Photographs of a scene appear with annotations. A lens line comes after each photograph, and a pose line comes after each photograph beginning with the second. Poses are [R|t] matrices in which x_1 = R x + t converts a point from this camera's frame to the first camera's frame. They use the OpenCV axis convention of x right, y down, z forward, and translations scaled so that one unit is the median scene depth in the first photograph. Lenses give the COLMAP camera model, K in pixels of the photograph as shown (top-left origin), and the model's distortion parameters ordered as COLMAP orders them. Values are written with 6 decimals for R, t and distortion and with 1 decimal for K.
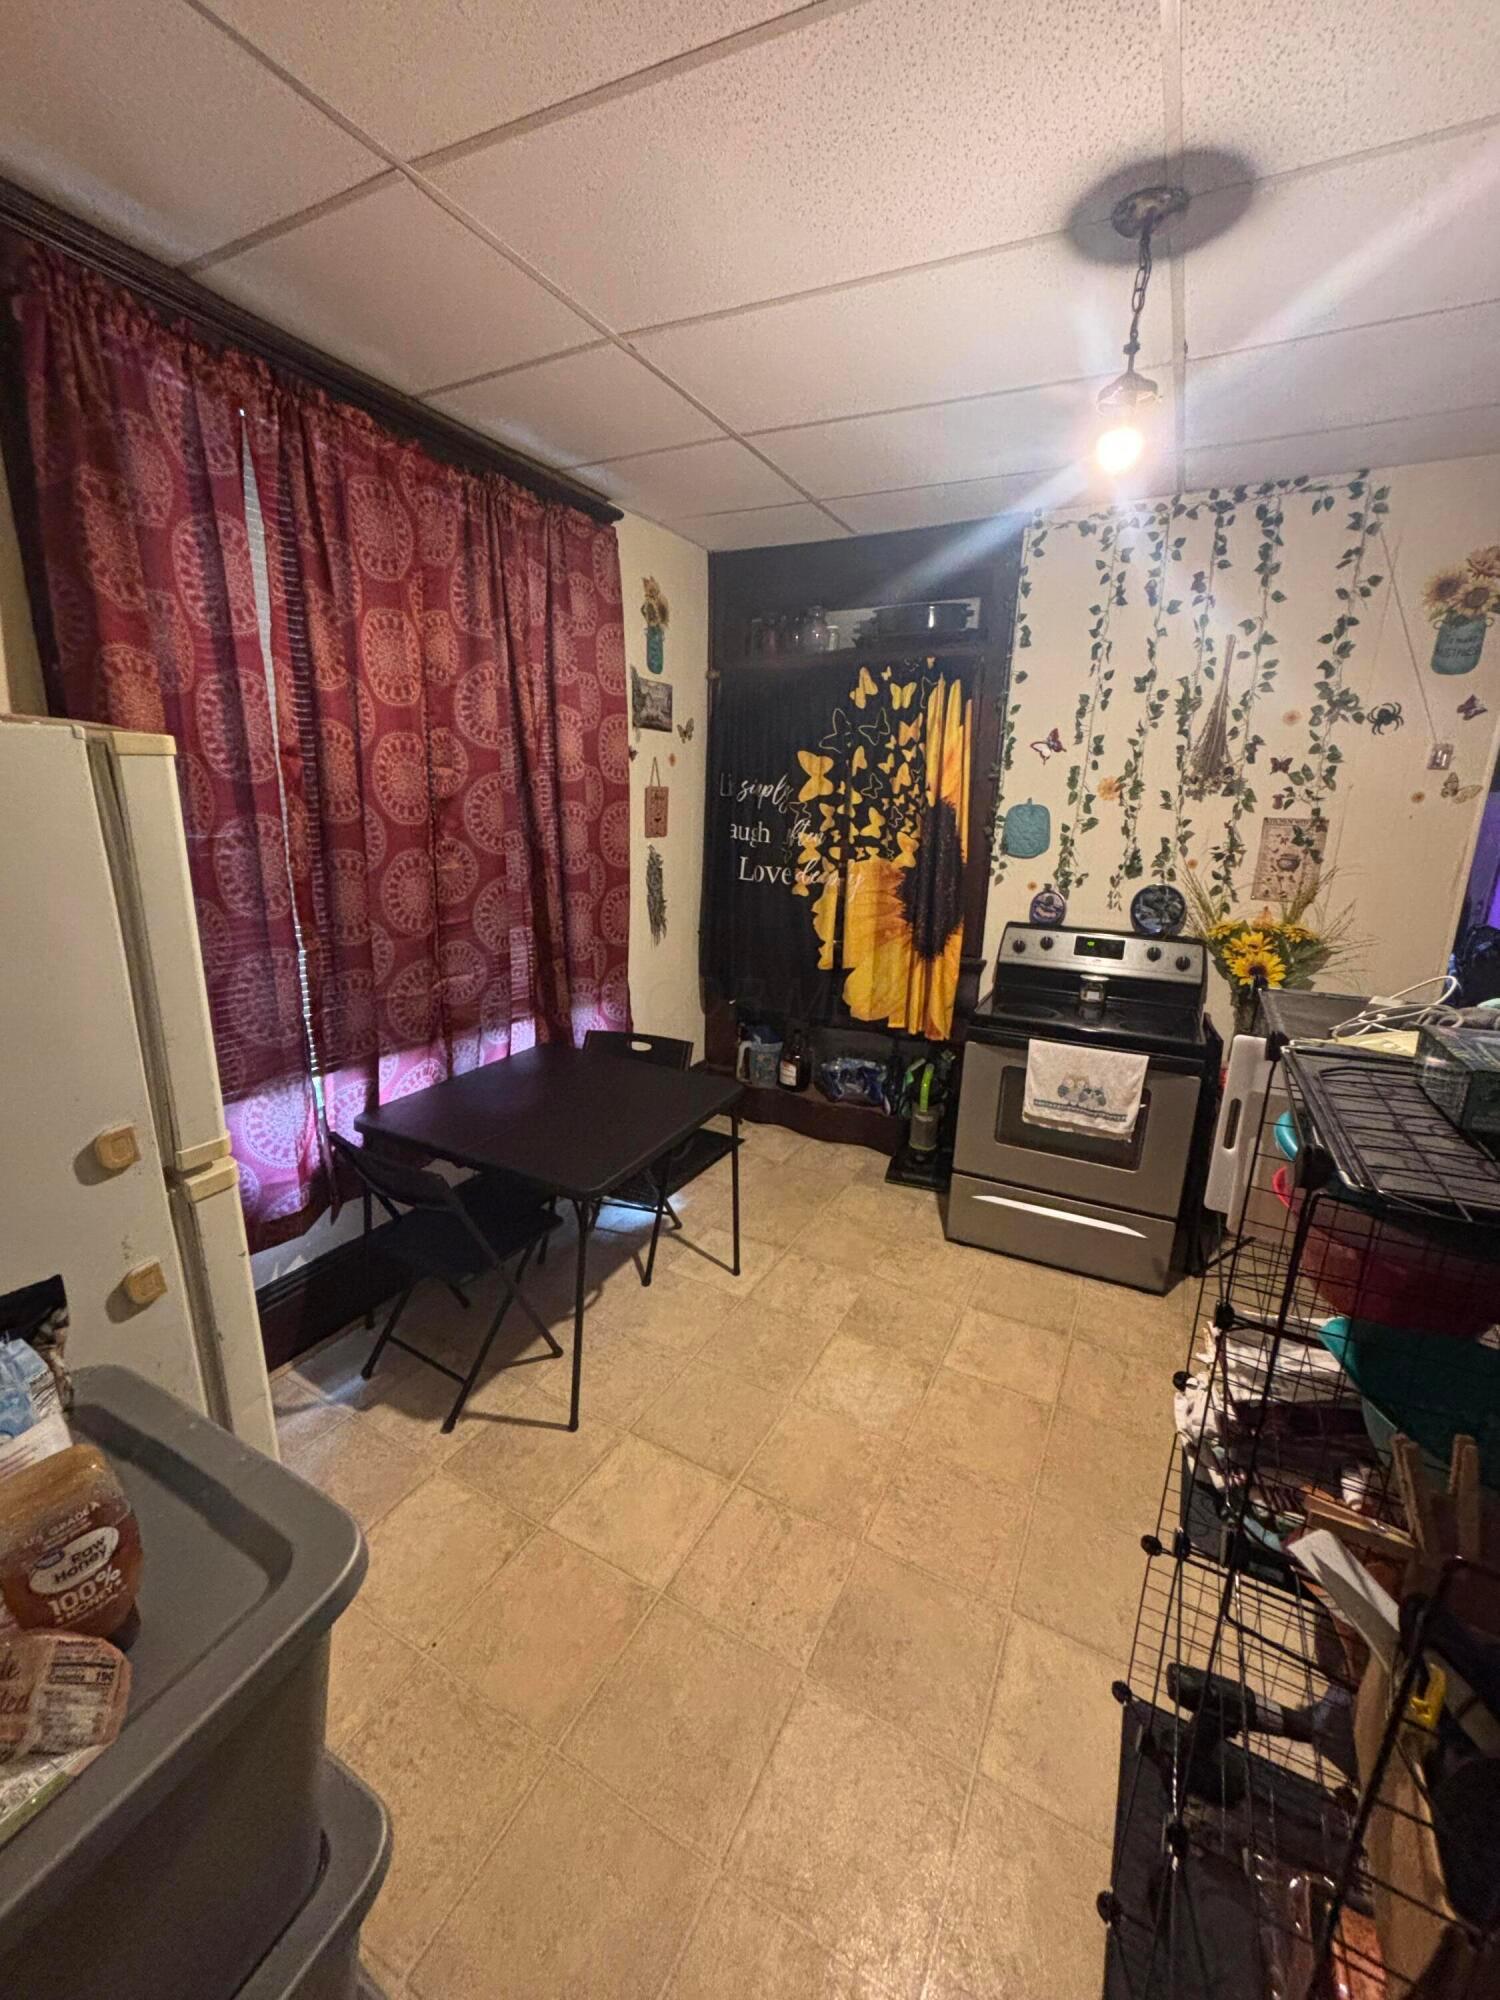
lens RADIAL K [[813.2, 0, 752.5], [0, 813.2, 995.3], [0, 0, 1]] dist [-0.006142, 0.003835]
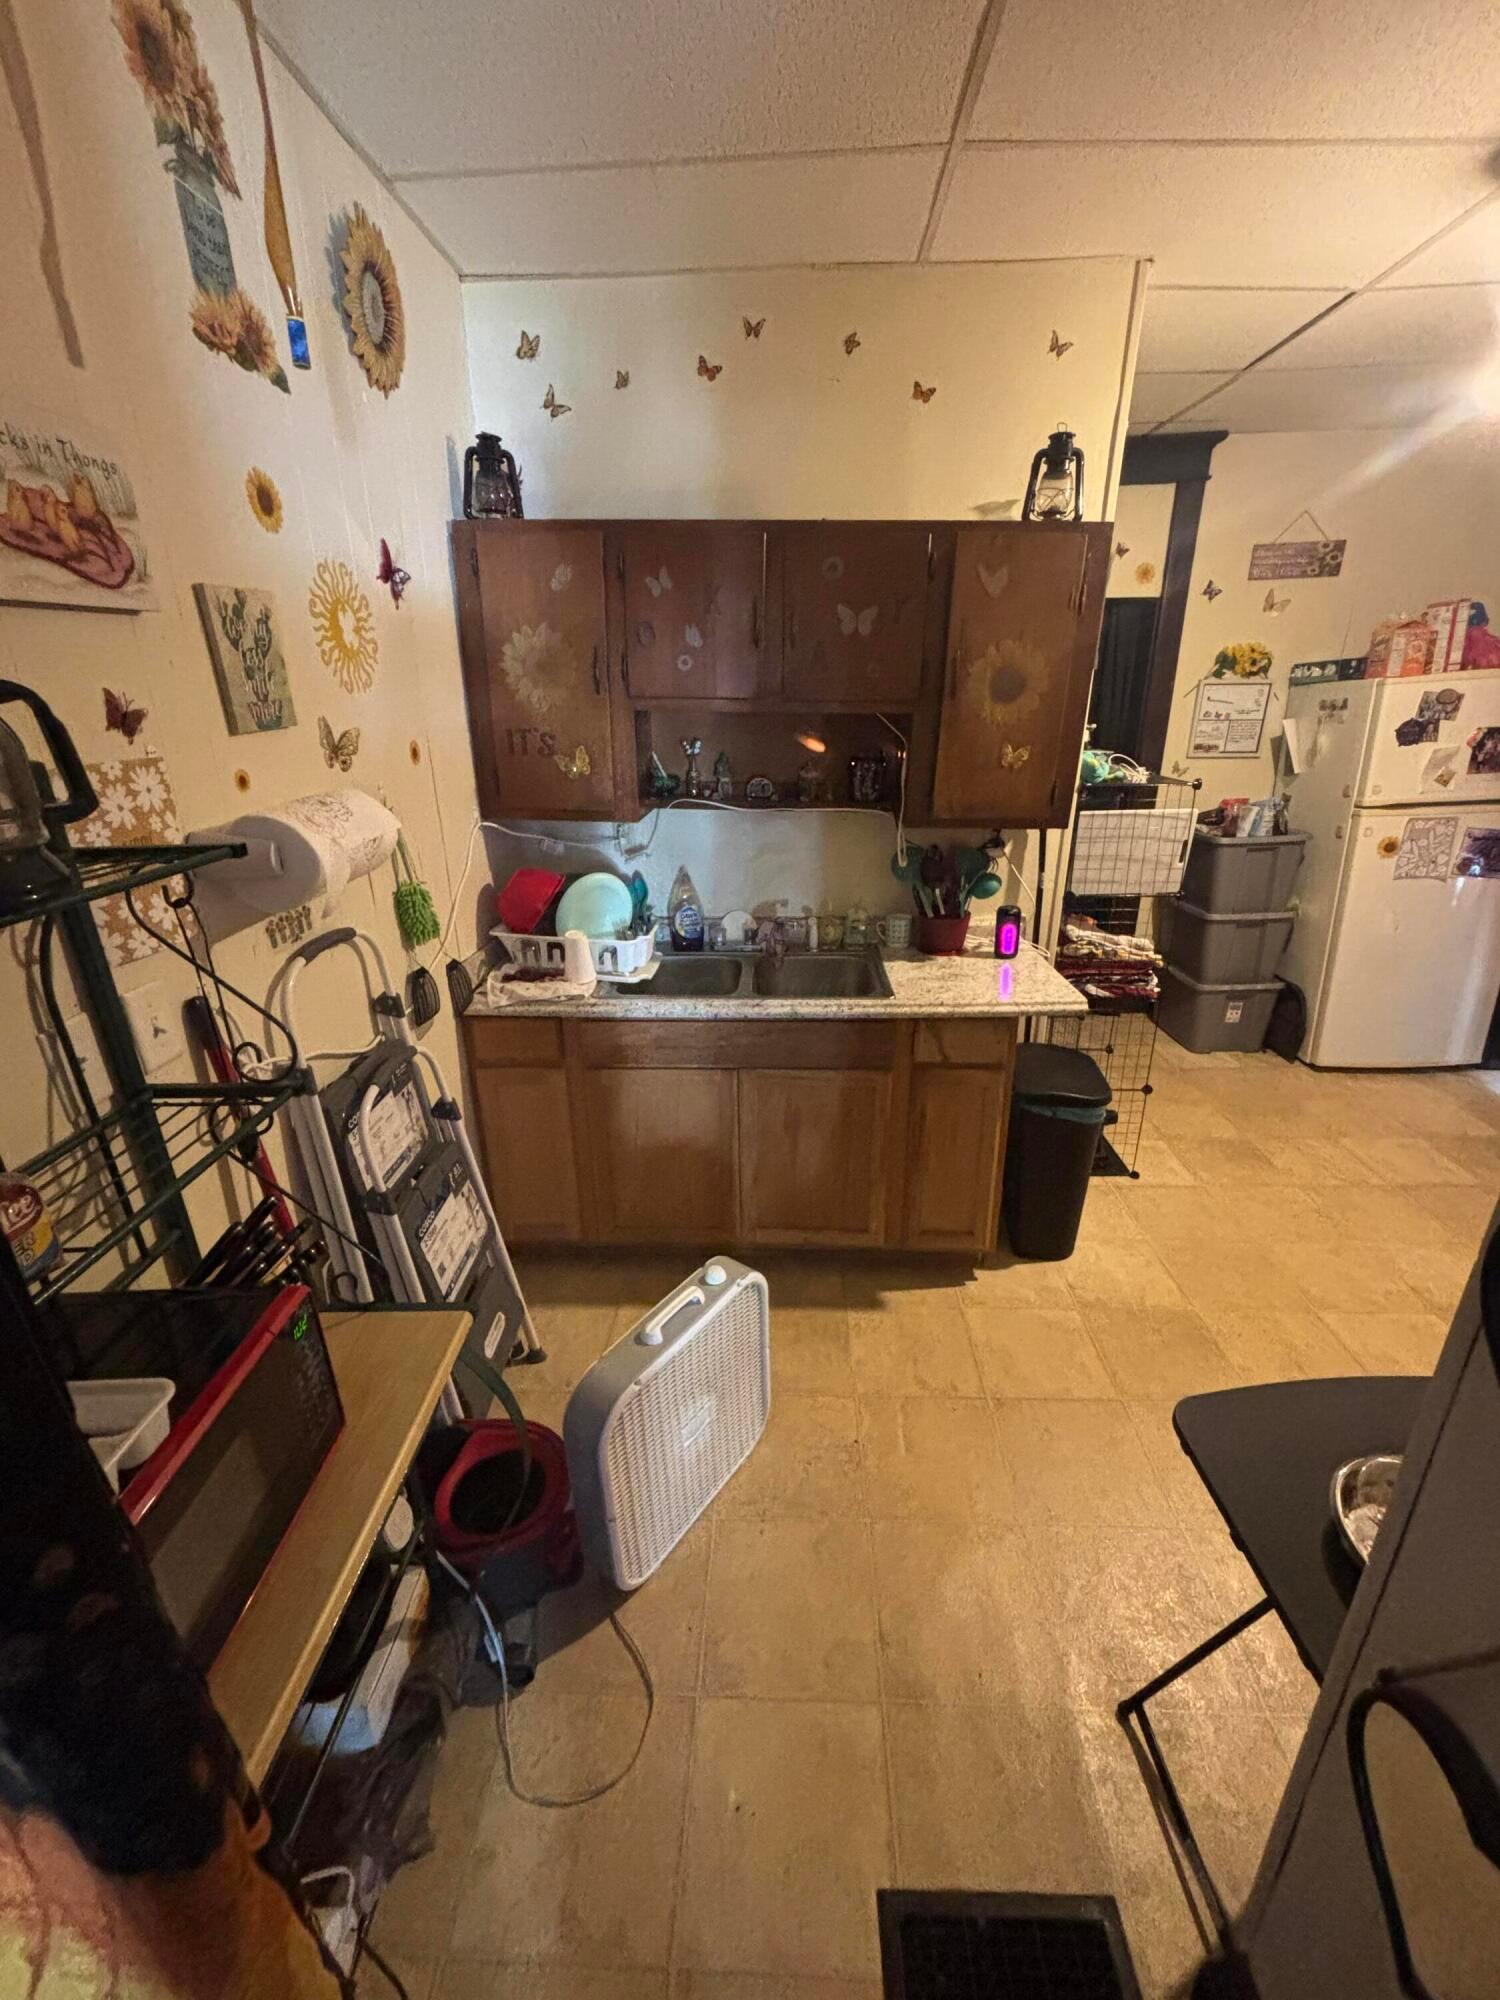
lens RADIAL K [[813.2, 0, 752.5], [0, 813.2, 995.3], [0, 0, 1]] dist [-0.006142, 0.003835]
pose [[-0.906202, 0.143792, -0.397644, 1.179986], [-0.098159, 0.843178, 0.528598, -0.263351], [0.411293, 0.518049, -0.749975, 1.096540]]
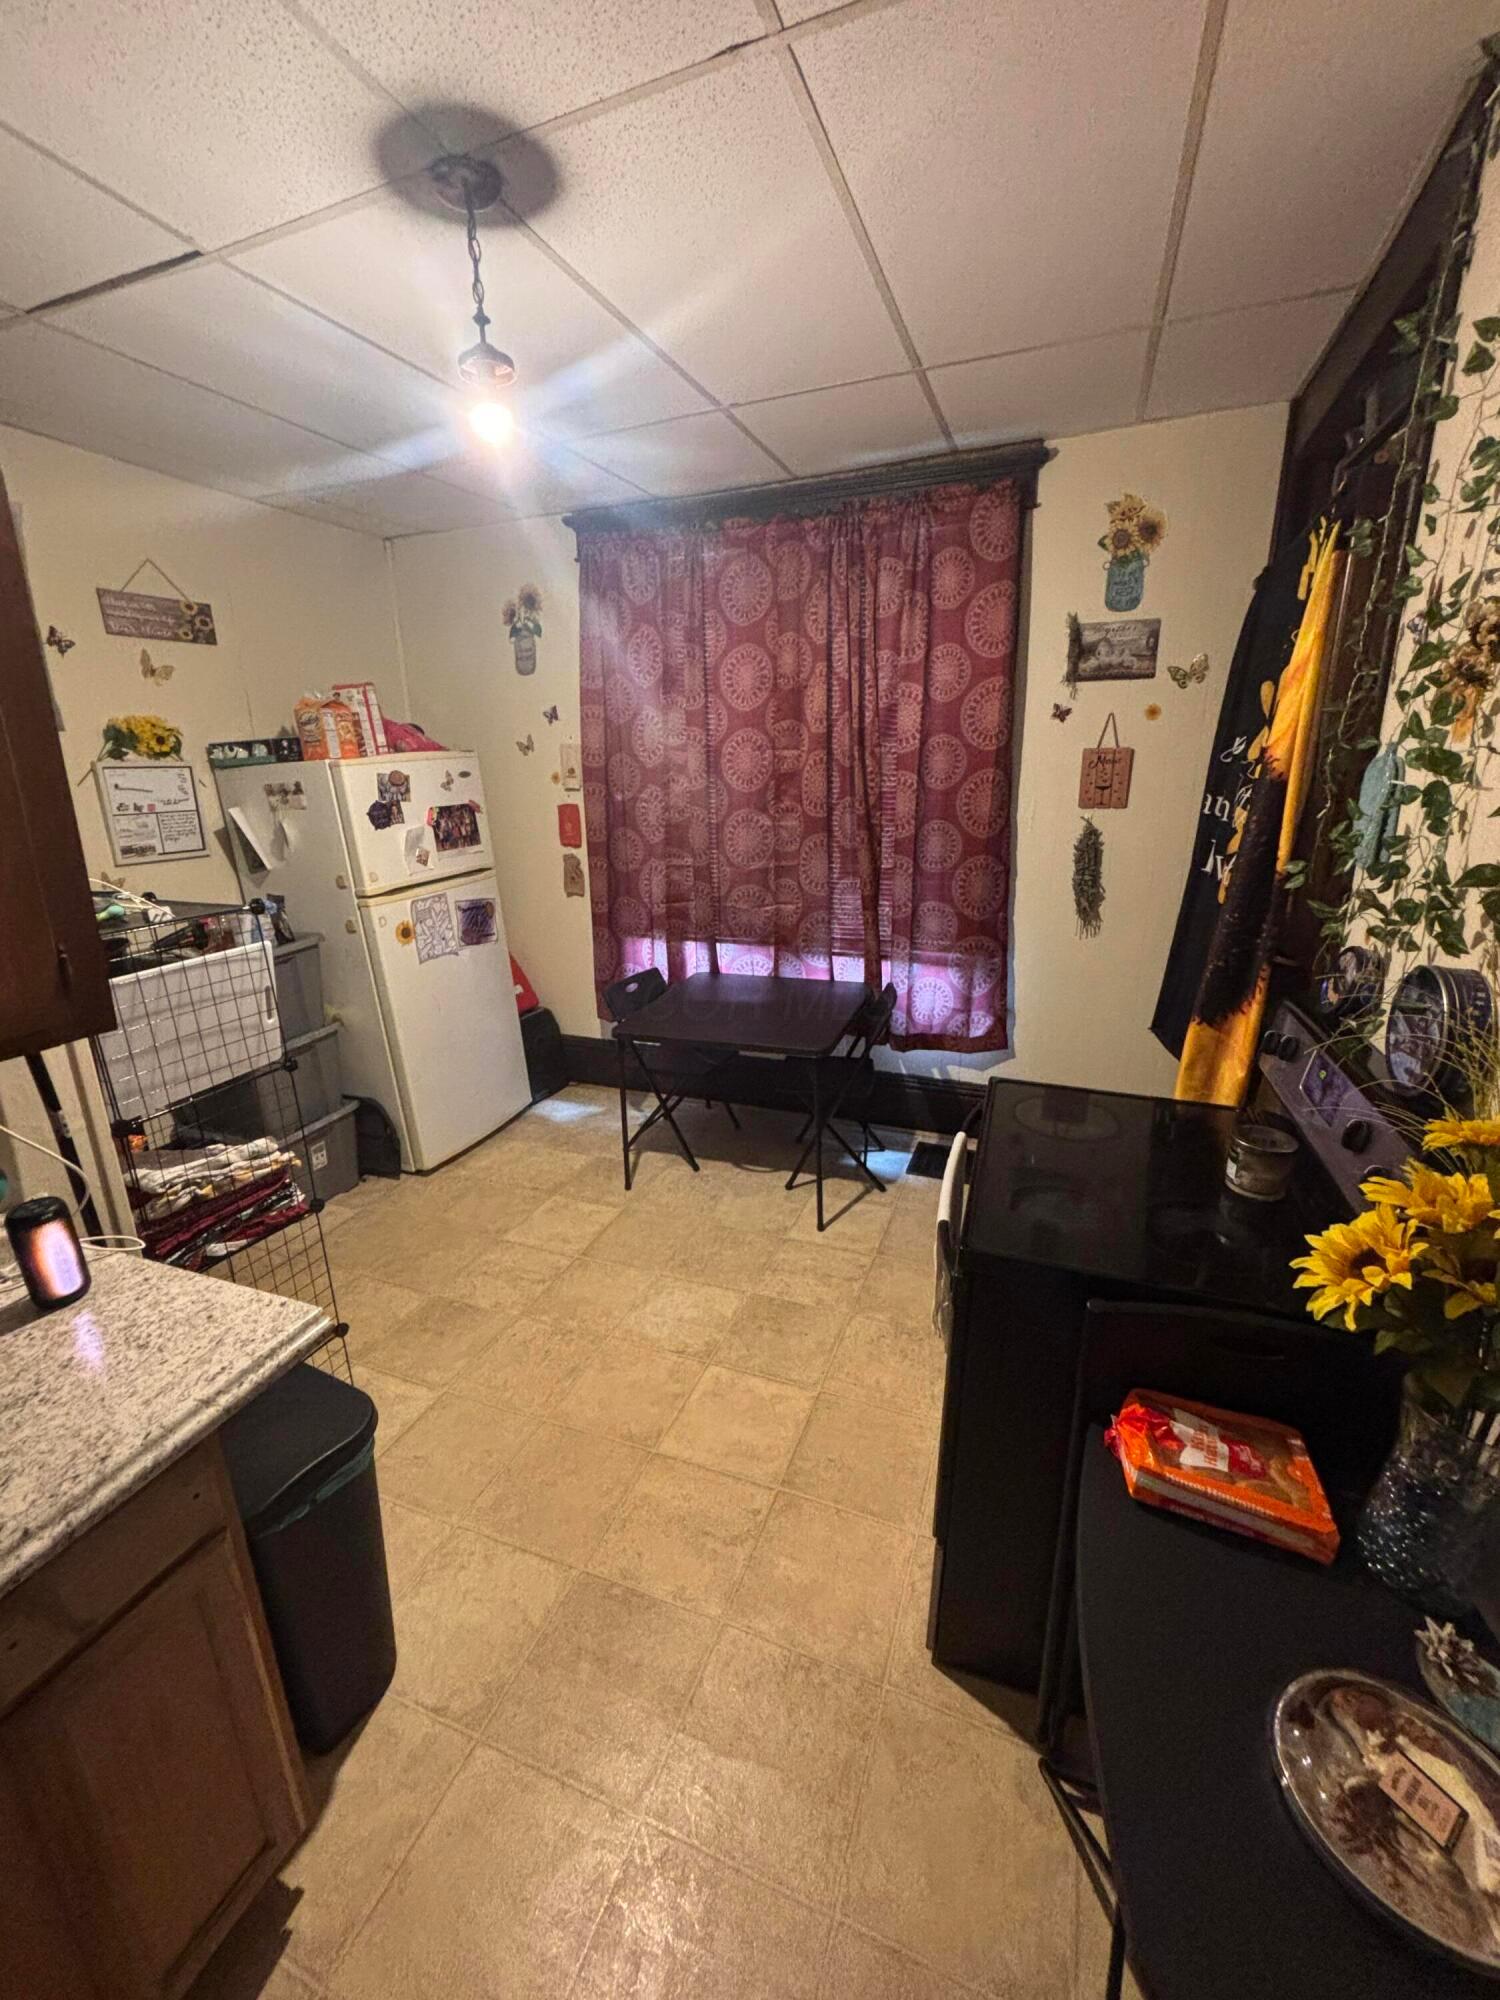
lens RADIAL K [[813.2, 0, 752.5], [0, 813.2, 995.3], [0, 0, 1]] dist [-0.006142, 0.003835]
pose [[0.105486, 0.258486, -0.960238, 0.967557], [-0.207265, 0.950133, 0.232997, -0.182924], [0.972581, 0.174446, 0.153801, 0.758315]]
